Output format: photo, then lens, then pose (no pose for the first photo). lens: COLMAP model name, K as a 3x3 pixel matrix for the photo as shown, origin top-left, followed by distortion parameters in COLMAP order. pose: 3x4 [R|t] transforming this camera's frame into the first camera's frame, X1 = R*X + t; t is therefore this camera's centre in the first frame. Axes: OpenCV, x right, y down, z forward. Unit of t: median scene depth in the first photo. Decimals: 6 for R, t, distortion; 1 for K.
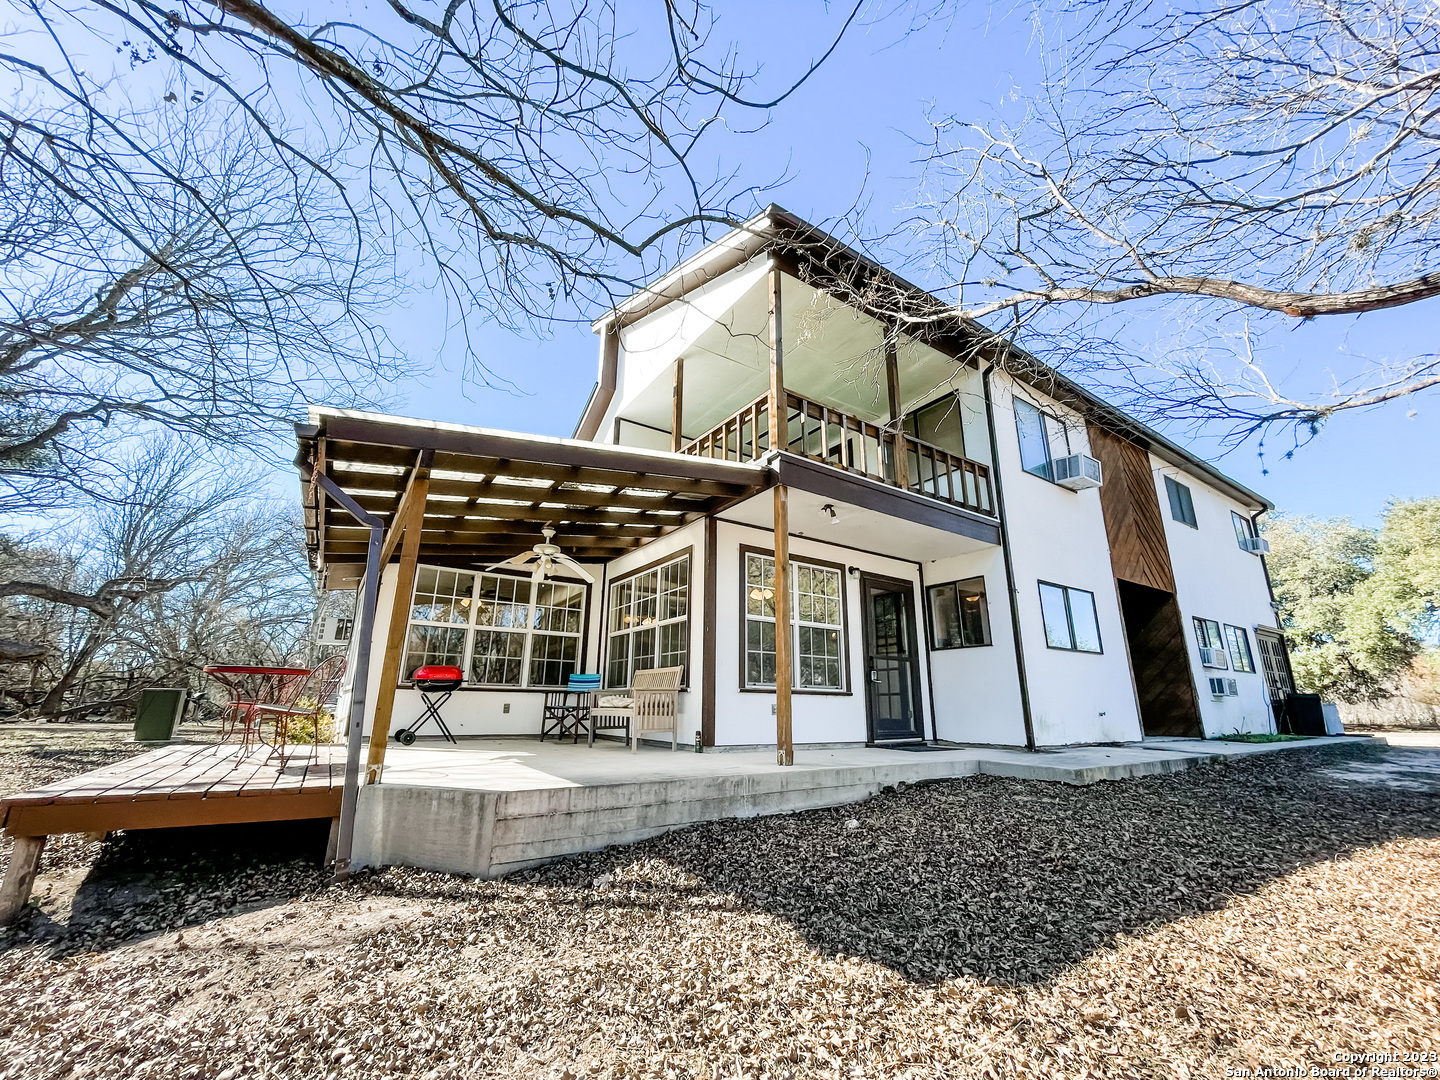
lens RADIAL K [[579.5, 0, 720.0], [0, 579.5, 540.0], [0, 0, 1]] dist [-0.002672, -0.000179]
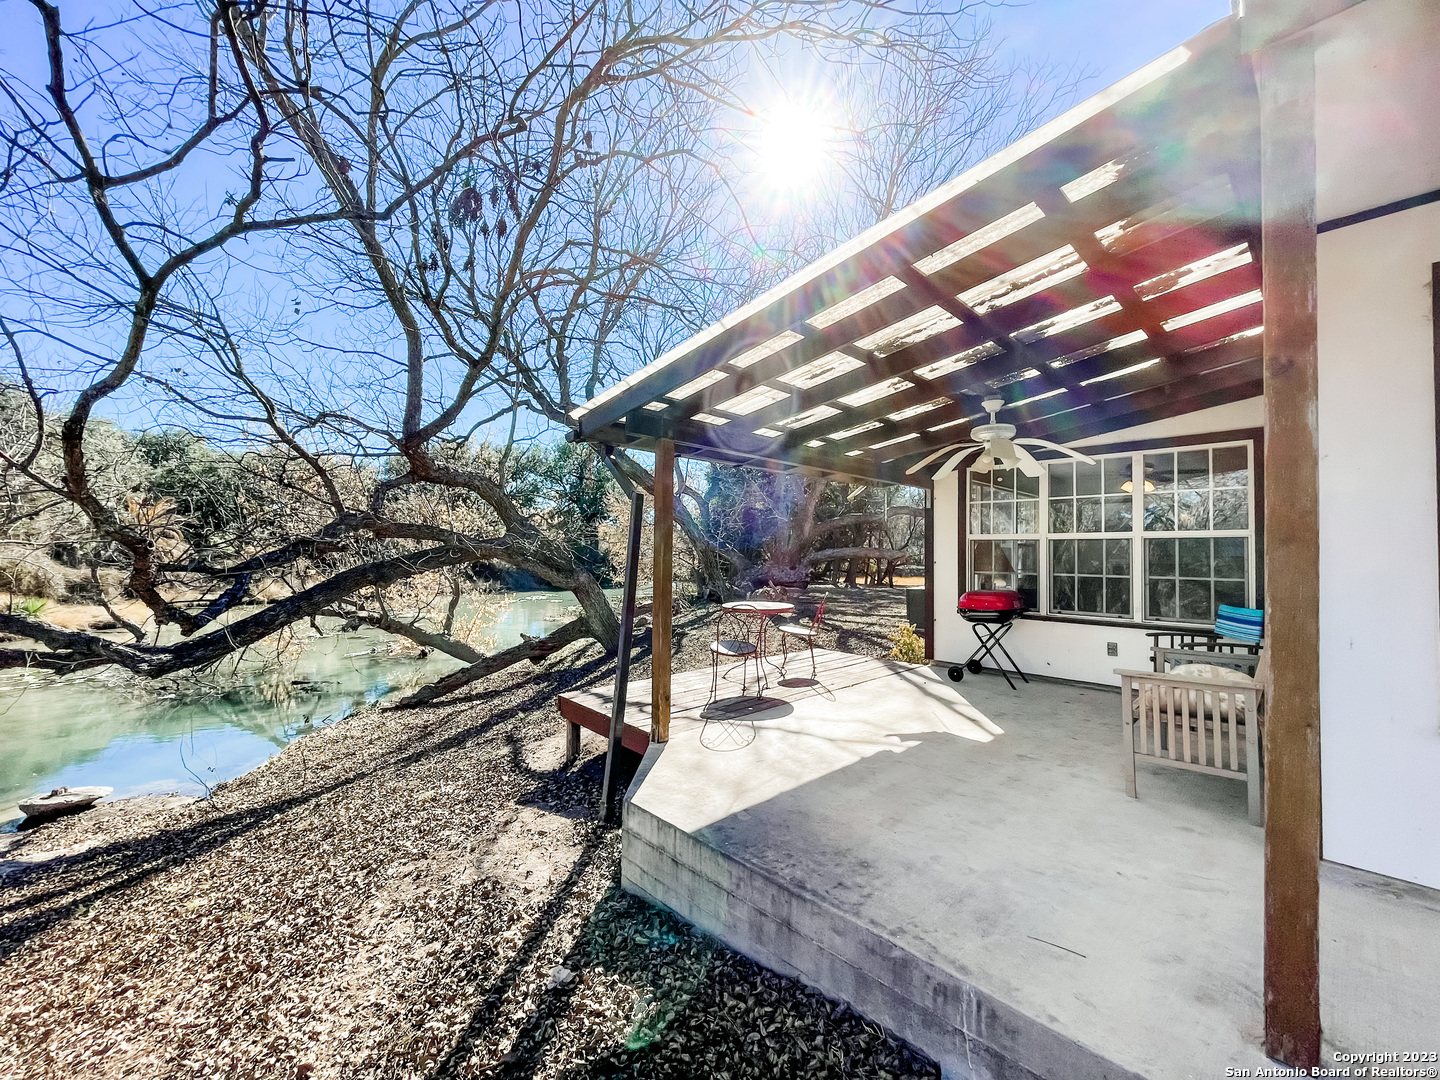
lens RADIAL K [[579.5, 0, 720.0], [0, 579.5, 540.0], [0, 0, 1]] dist [-0.002672, -0.000179]
pose [[0.165221, -0.037514, -0.985543, 0.491219], [0.269012, 0.963100, 0.008438, 0.073367], [0.948860, -0.266517, 0.169216, 0.995552]]
